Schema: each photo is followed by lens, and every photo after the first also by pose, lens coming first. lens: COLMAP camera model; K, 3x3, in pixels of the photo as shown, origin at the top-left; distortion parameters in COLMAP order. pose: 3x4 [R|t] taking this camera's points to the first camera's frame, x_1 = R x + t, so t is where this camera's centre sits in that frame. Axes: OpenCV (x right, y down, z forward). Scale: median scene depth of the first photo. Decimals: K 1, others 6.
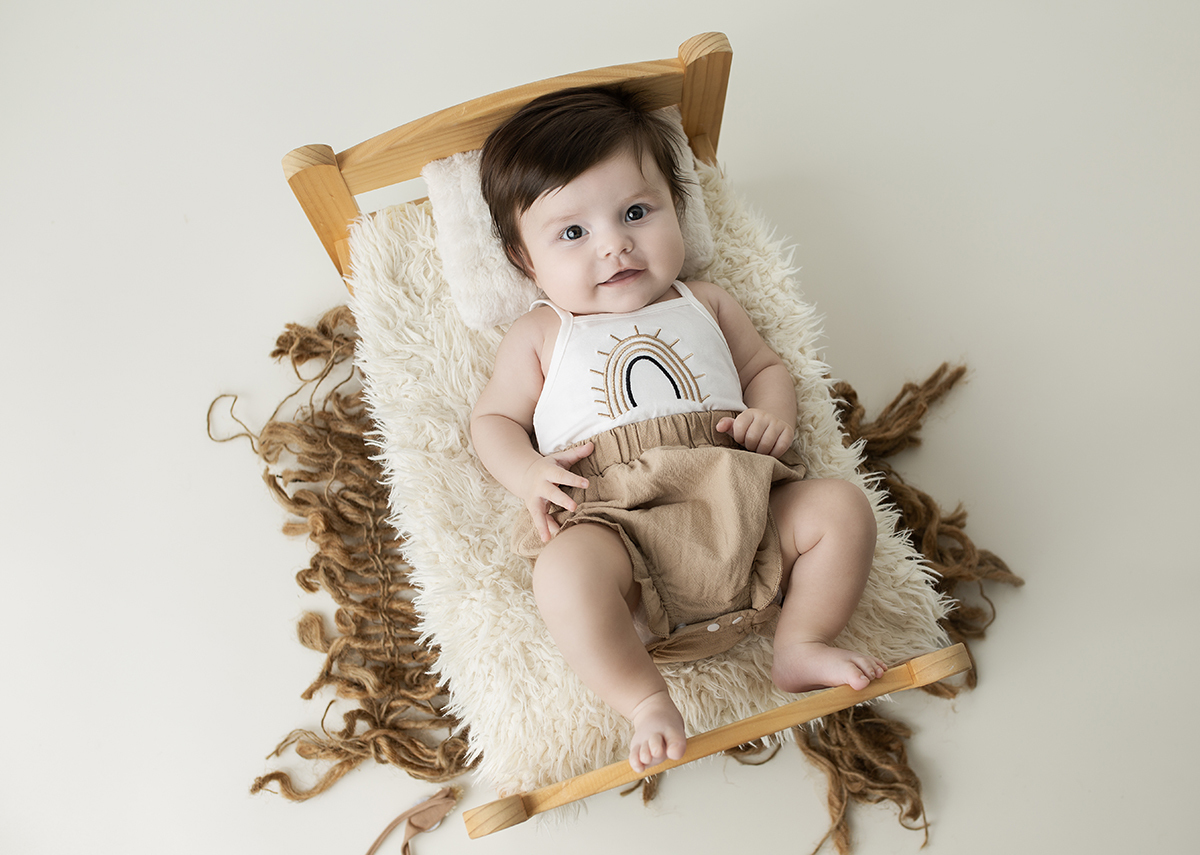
lens RADIAL K [[1284.8, 0, 600.0], [0, 1284.8, 427.5], [0, 0, 1]] dist [-0.106743, -0.004786]
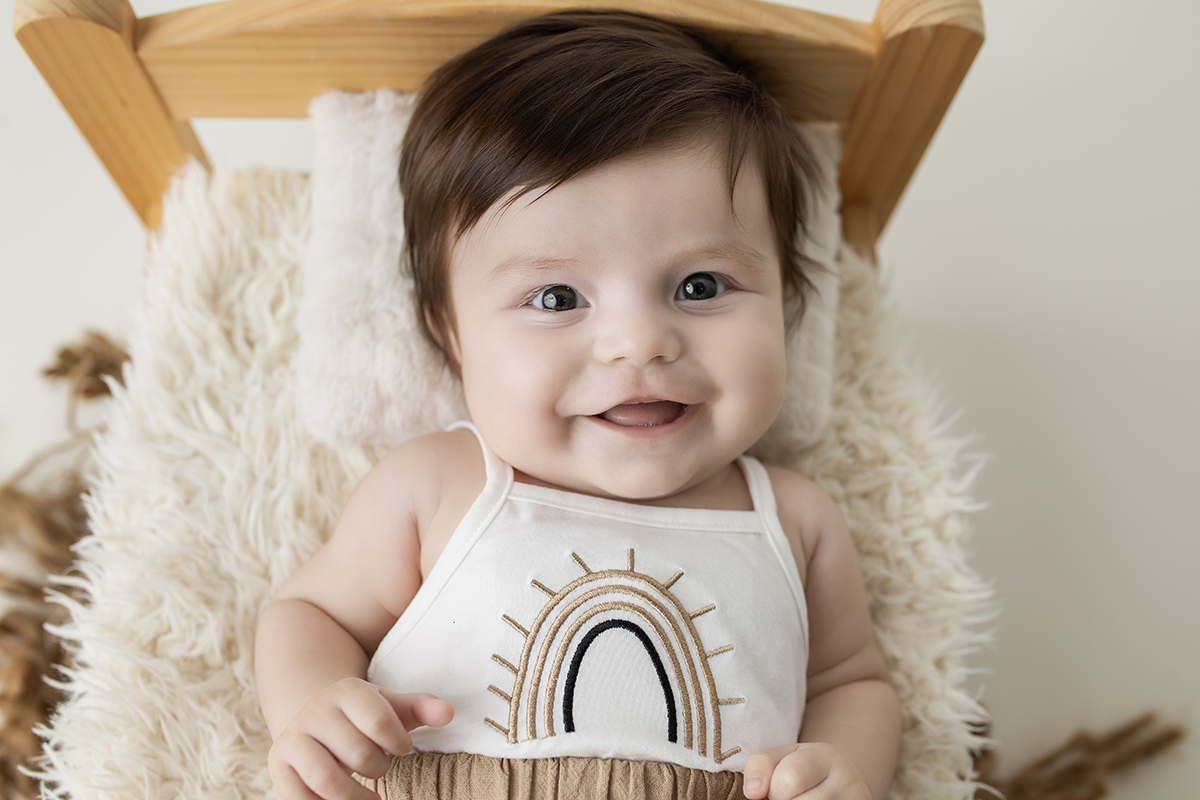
lens RADIAL K [[1178.8, 0, 600.0], [0, 1178.8, 400.0], [0, 0, 1]] dist [-0.213883, 0.449571]
pose [[0.959508, 0.279929, -0.031362, 0.015659], [-0.281650, 0.955087, -0.092098, -0.079763], [0.004172, 0.097201, 0.995256, 0.548280]]
